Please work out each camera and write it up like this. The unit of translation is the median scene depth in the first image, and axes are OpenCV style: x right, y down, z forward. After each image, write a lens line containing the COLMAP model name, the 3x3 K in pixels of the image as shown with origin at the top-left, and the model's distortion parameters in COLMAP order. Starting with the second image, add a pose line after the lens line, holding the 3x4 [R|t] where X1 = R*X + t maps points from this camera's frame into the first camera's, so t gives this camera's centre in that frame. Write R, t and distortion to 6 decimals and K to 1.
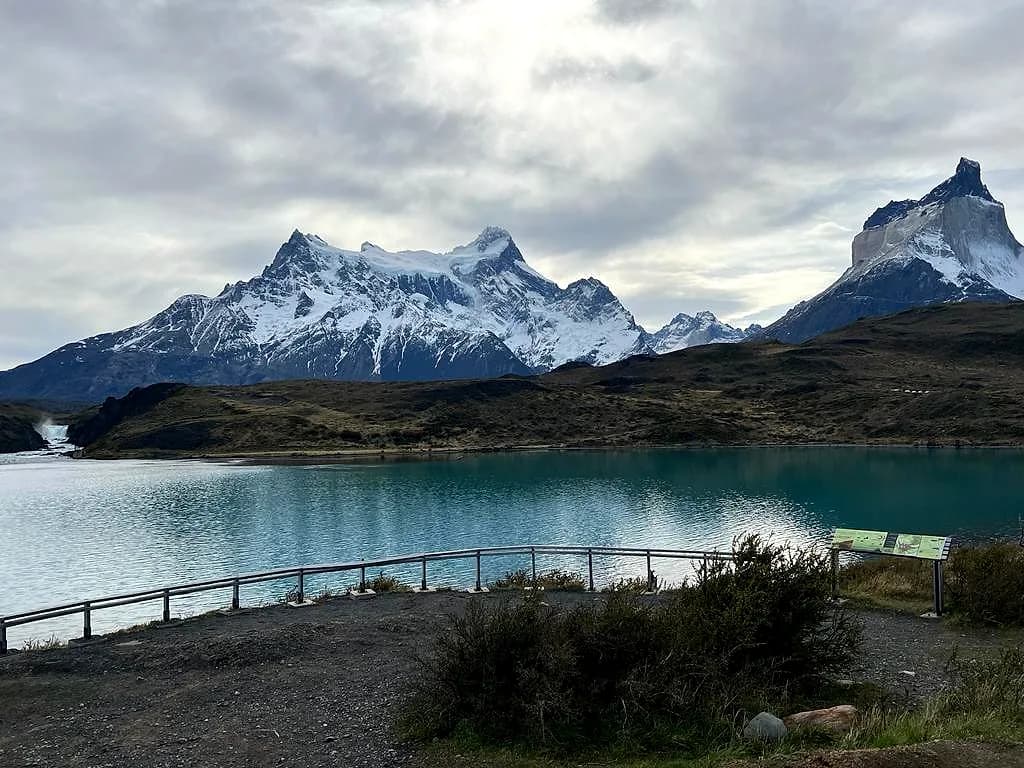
lens RADIAL K [[770.5, 0, 512.0], [0, 770.5, 384.0], [0, 0, 1]] dist [0.119044, -0.148637]
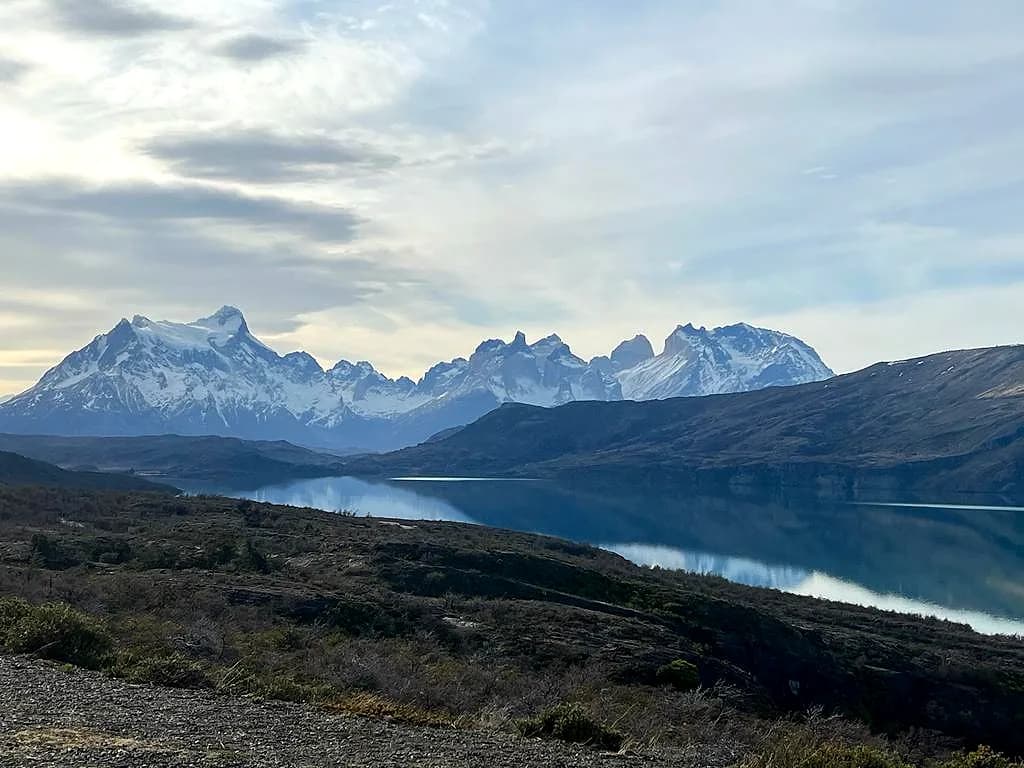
lens RADIAL K [[1519.1, 0, 513.7], [0, 1519.1, 403.0], [0, 0, 1]] dist [0.192178, 0.001249]
pose [[0.915218, 0.044848, 0.400455, -0.939875], [-0.053203, 0.998536, 0.009765, -0.131563], [-0.399431, -0.030242, 0.916264, -2.435471]]
